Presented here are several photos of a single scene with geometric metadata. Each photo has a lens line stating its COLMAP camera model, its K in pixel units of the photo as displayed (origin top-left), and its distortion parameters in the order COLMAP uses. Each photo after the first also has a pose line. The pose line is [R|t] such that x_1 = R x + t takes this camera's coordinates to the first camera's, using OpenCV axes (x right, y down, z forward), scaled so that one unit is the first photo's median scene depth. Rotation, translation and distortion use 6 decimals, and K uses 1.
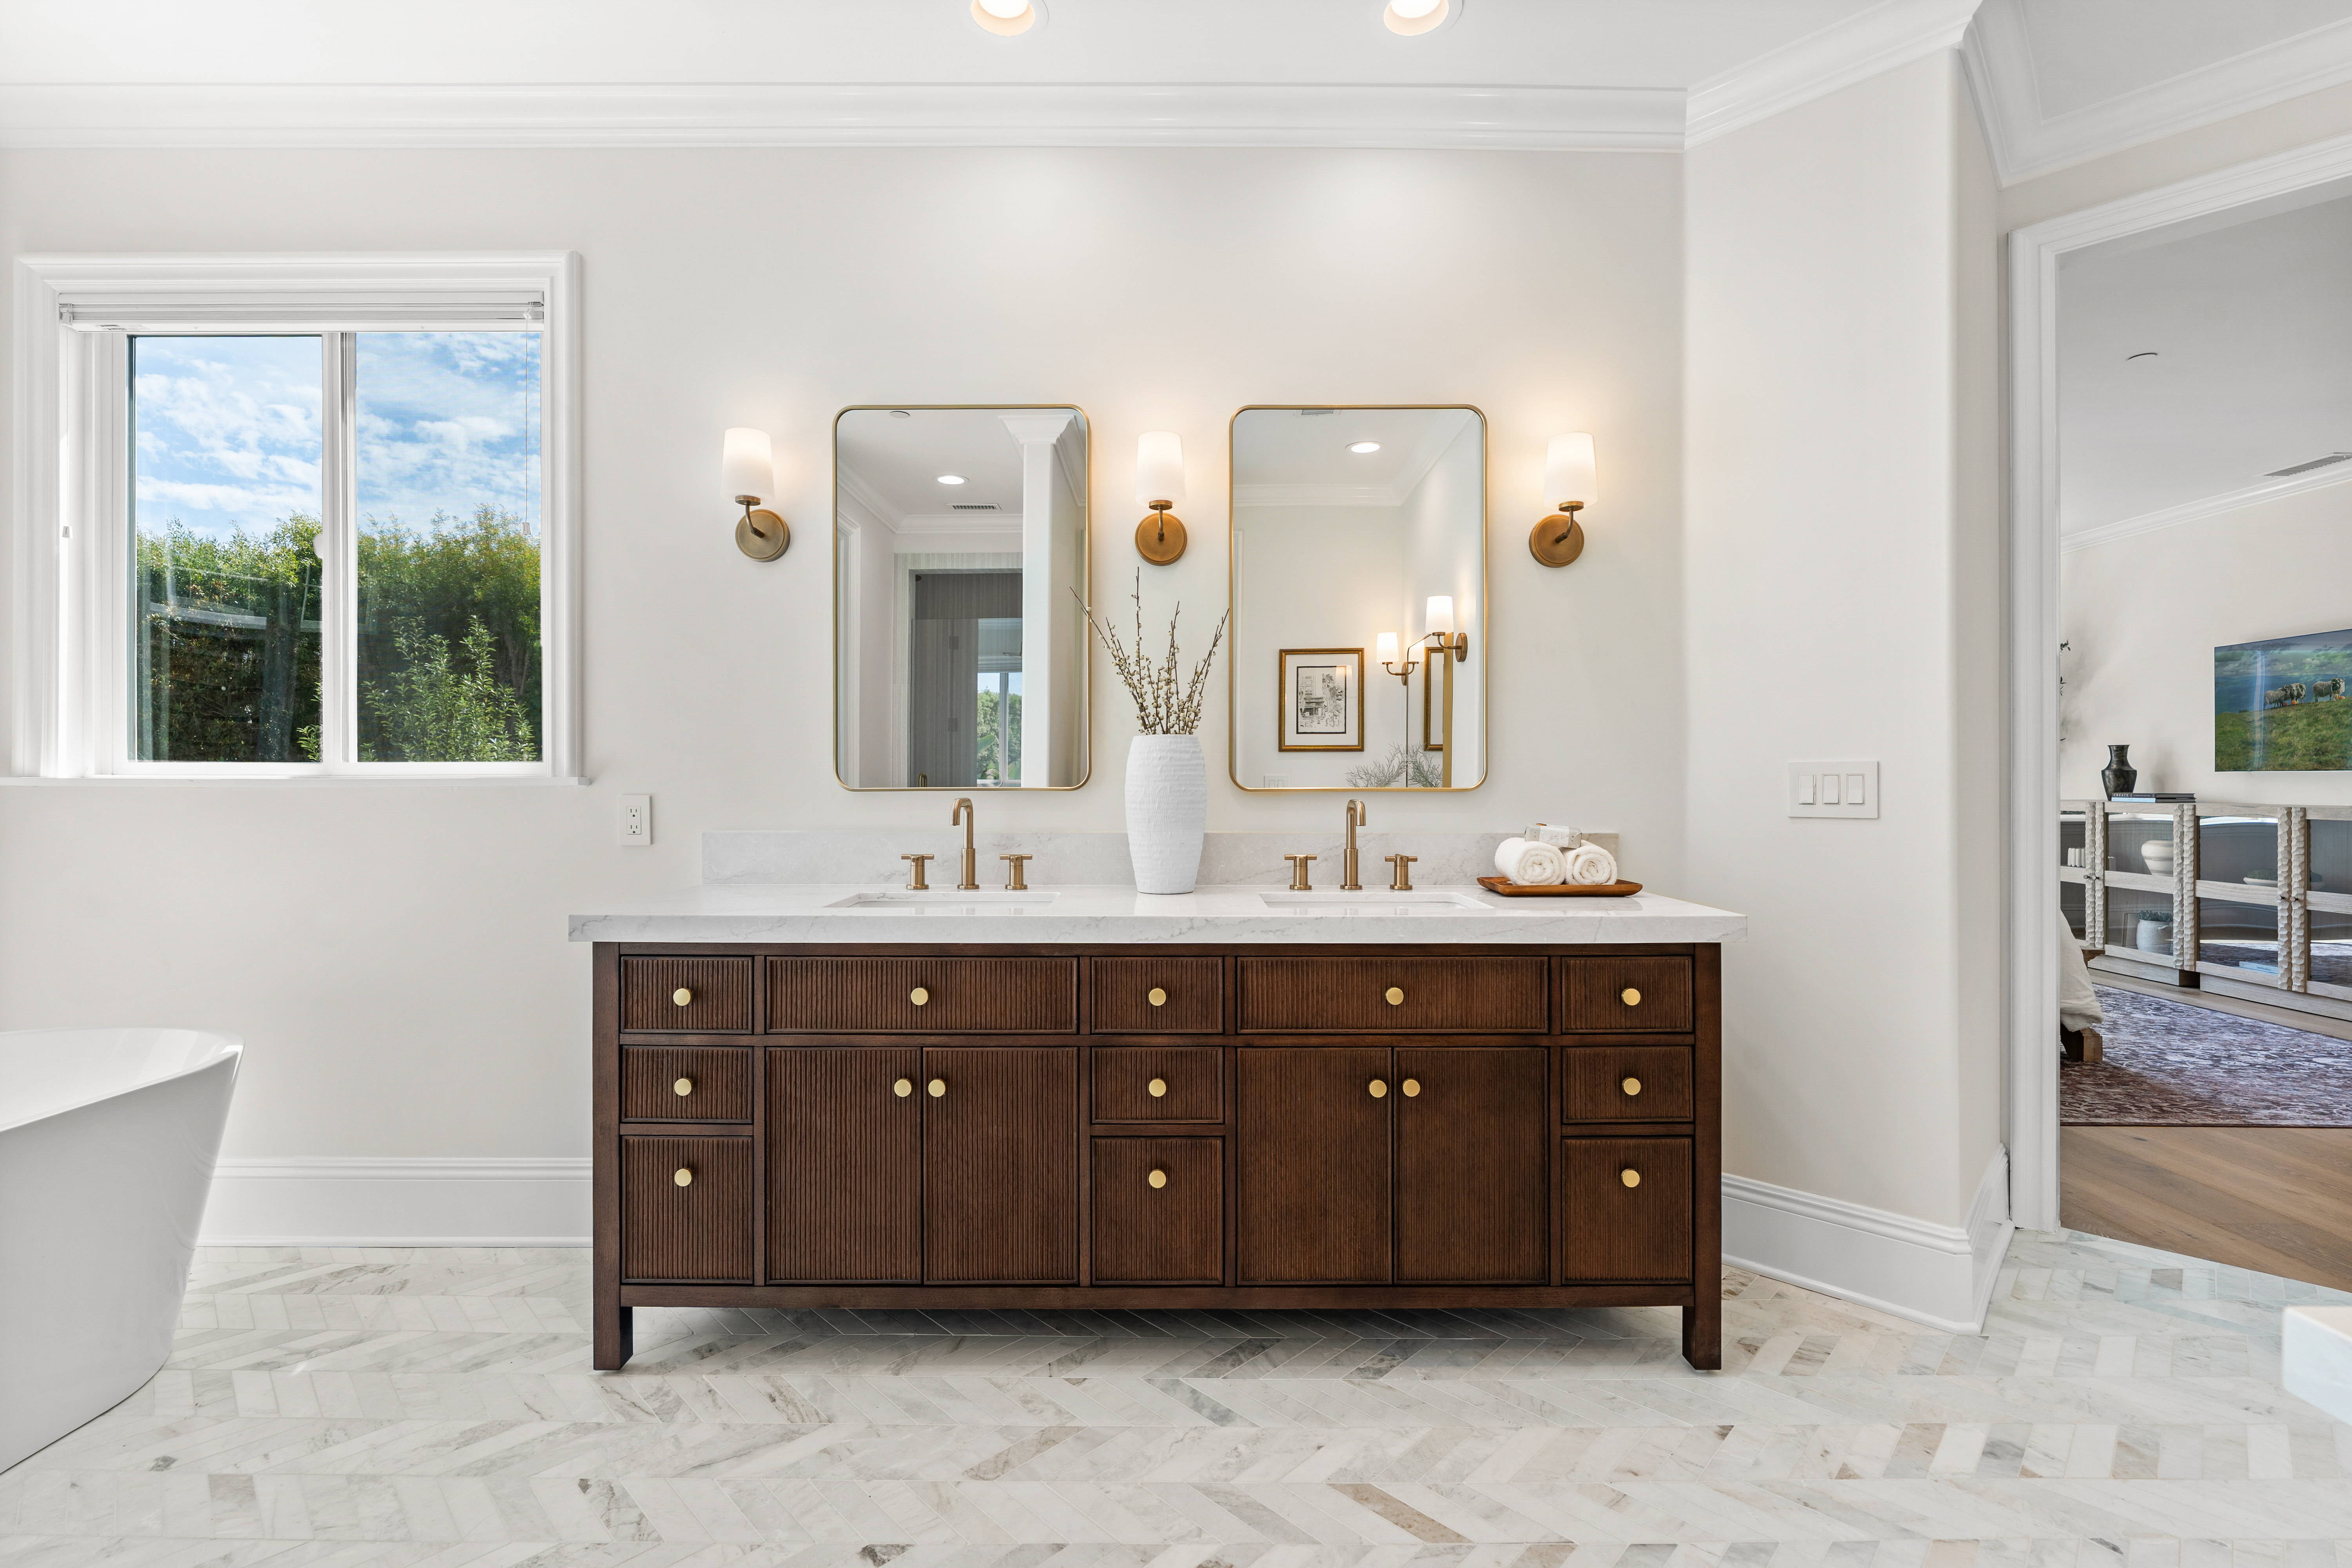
lens RADIAL K [[1061.0, 0, 1170.4], [0, 1061.0, 783.9], [0, 0, 1]] dist [-0.004359, 0.001166]
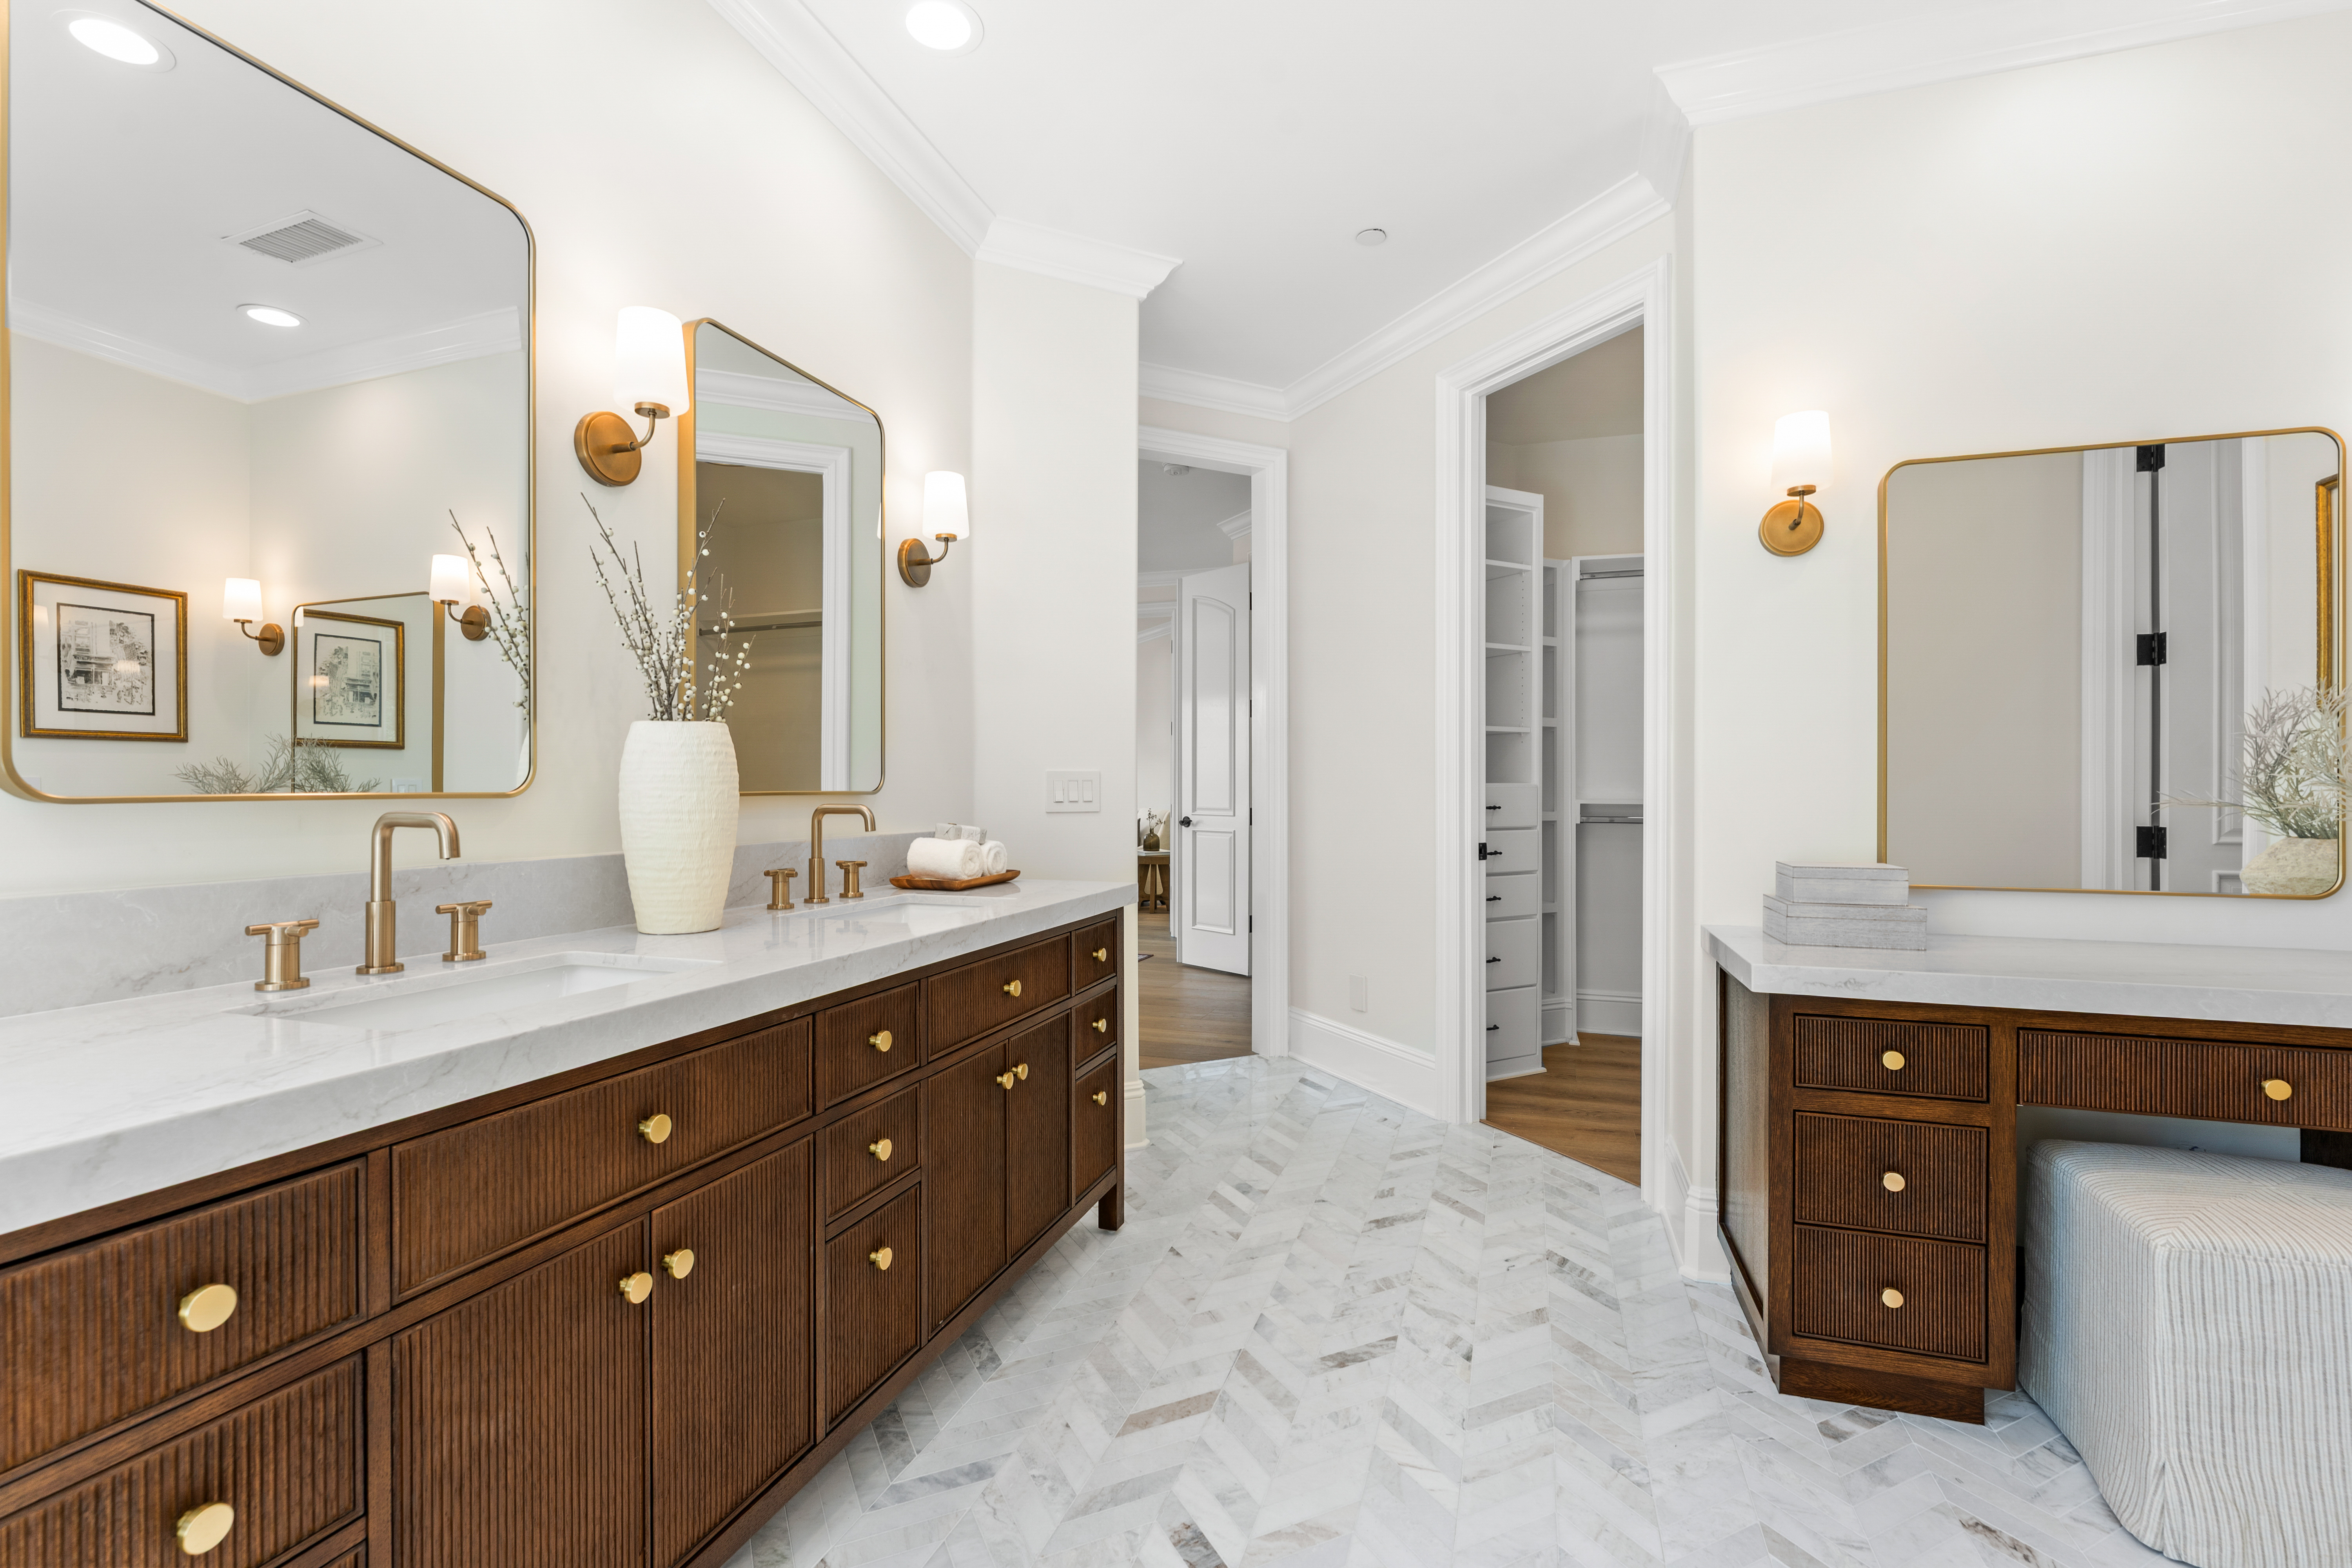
lens RADIAL K [[1061.0, 0, 1147.0], [0, 1061.0, 787.1], [0, 0, 1]] dist [-0.004359, 0.001166]
pose [[0.323375, 0.000086, 0.946271, -0.685720], [0.002809, 0.999996, -0.001051, 0.001632], [-0.946267, 0.002998, 0.323373, 0.494840]]
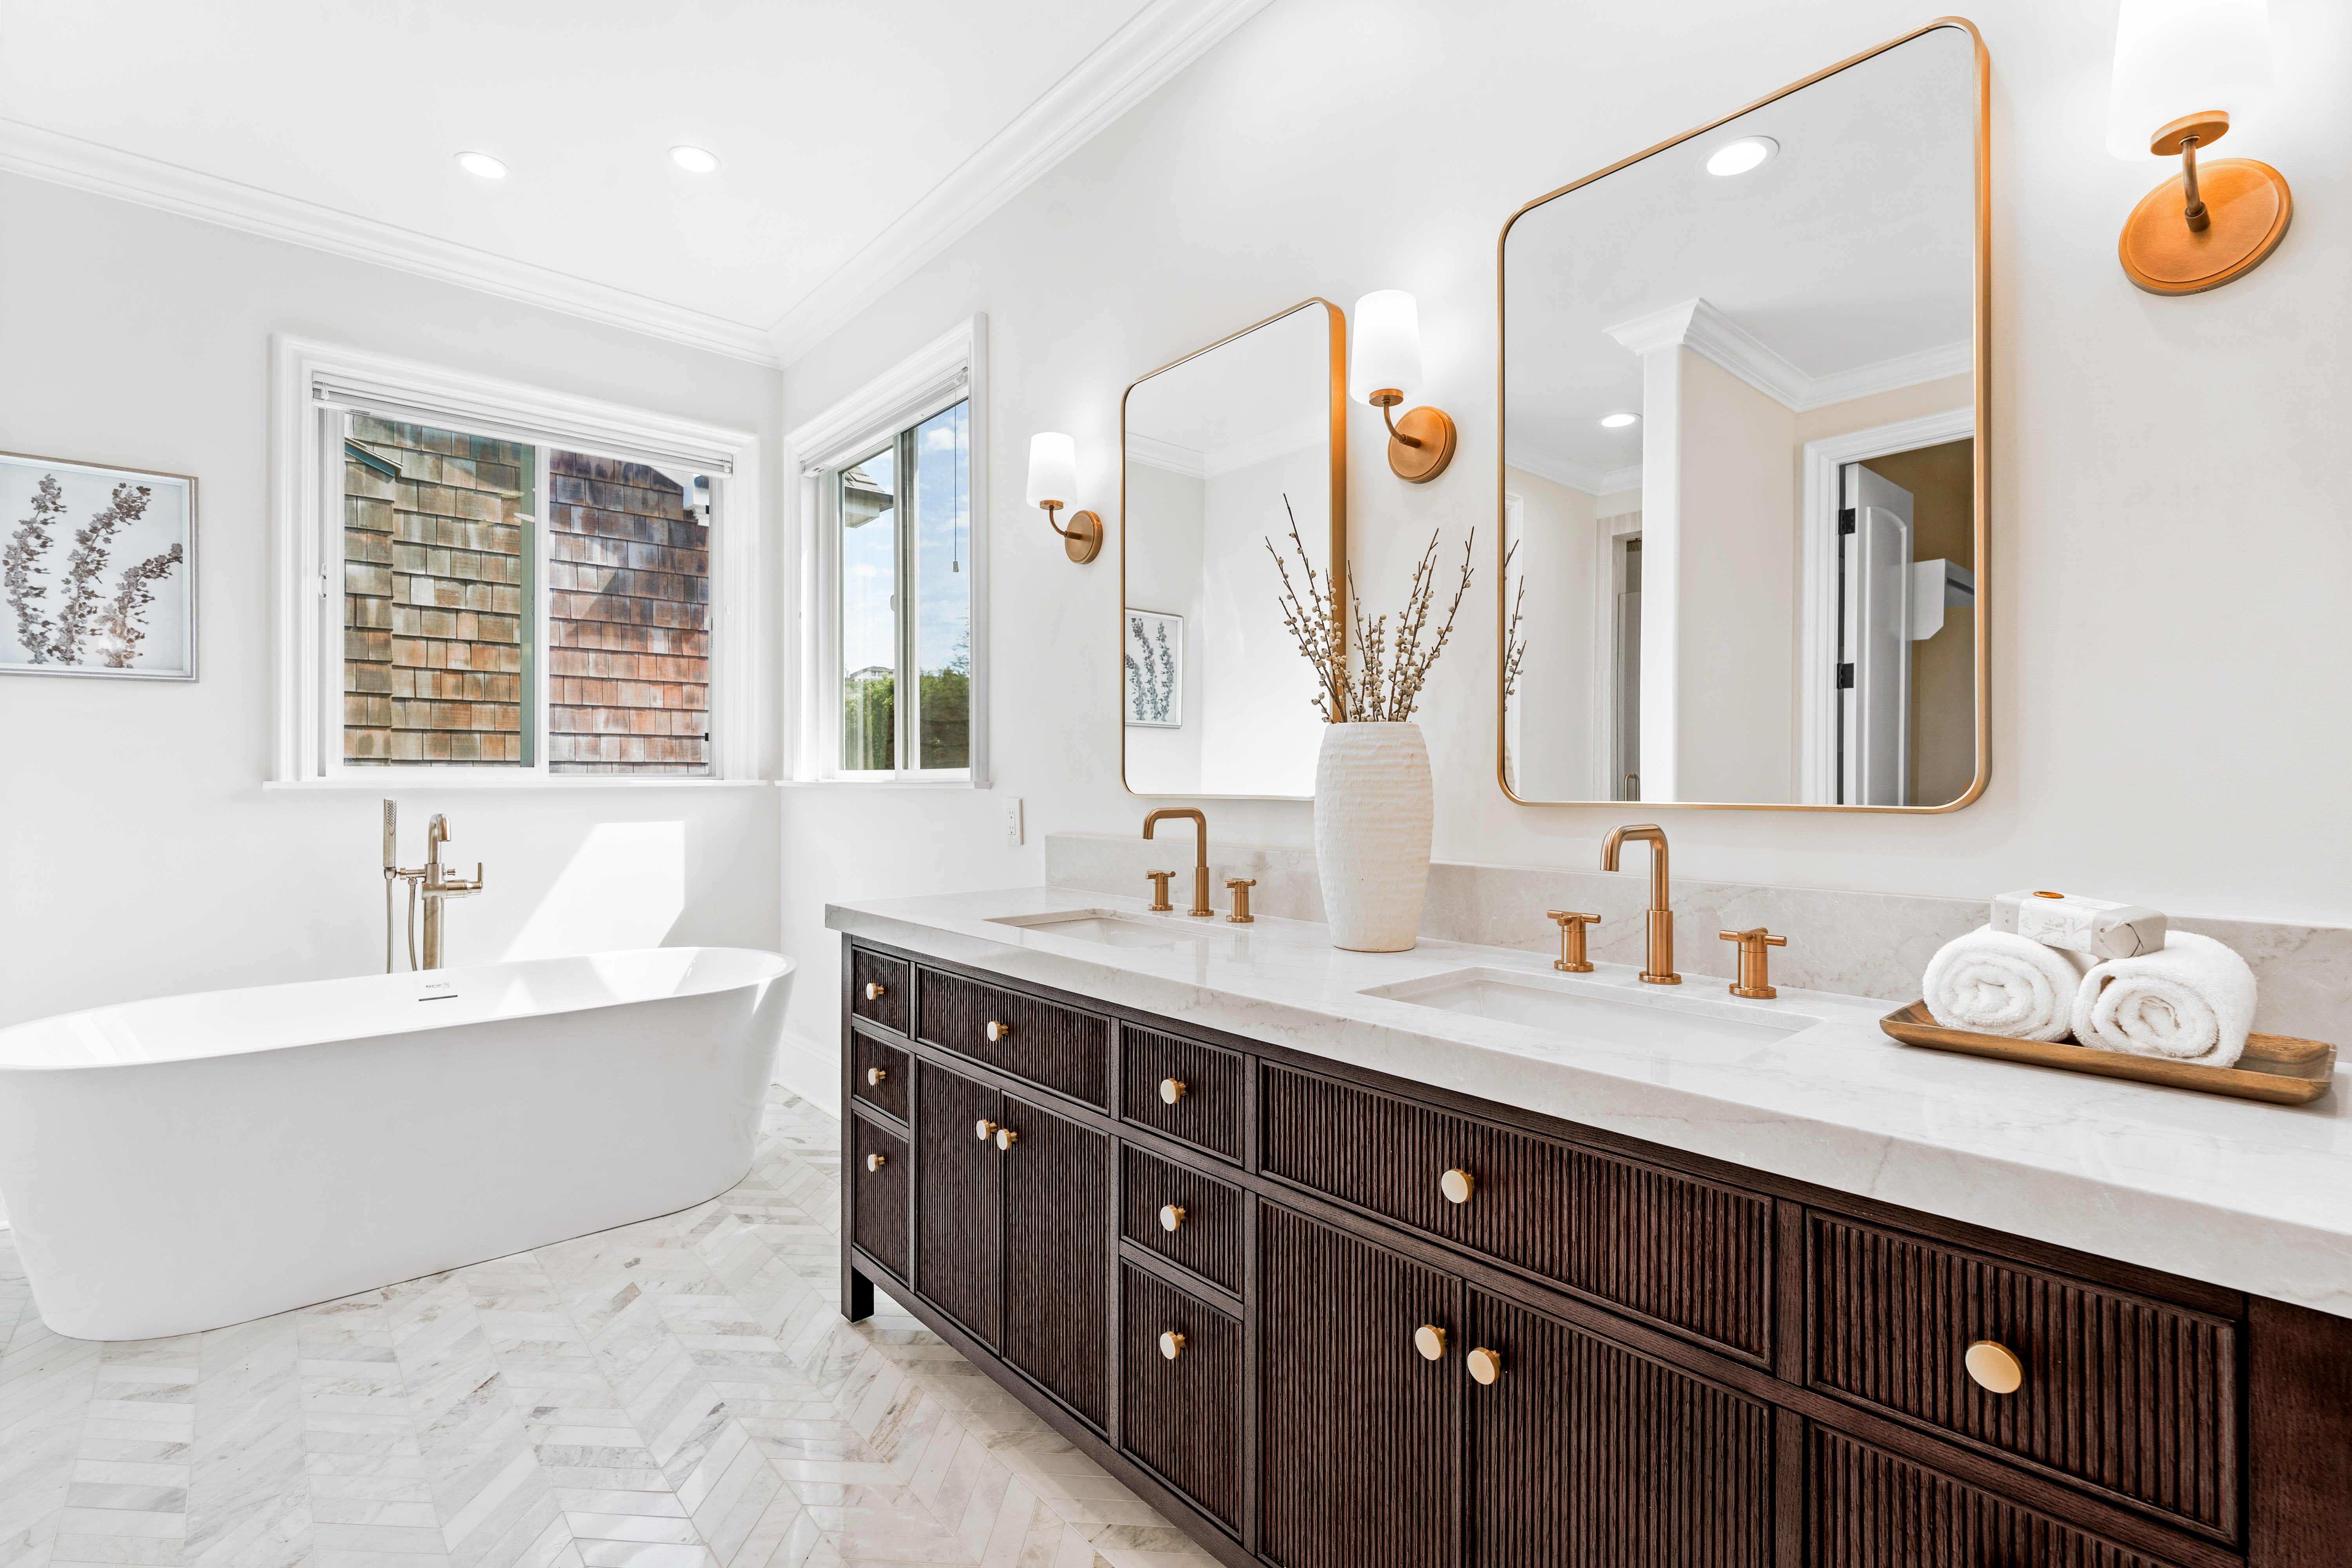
lens RADIAL K [[1055.2, 0, 1126.2], [0, 1055.2, 782.2], [0, 0, 1]] dist [-0.000765, -0.000746]
pose [[0.662149, 0.003367, -0.749365, 0.467521], [-0.008697, 0.999957, -0.003192, -0.004603], [0.749322, 0.008631, 0.662150, 0.470220]]
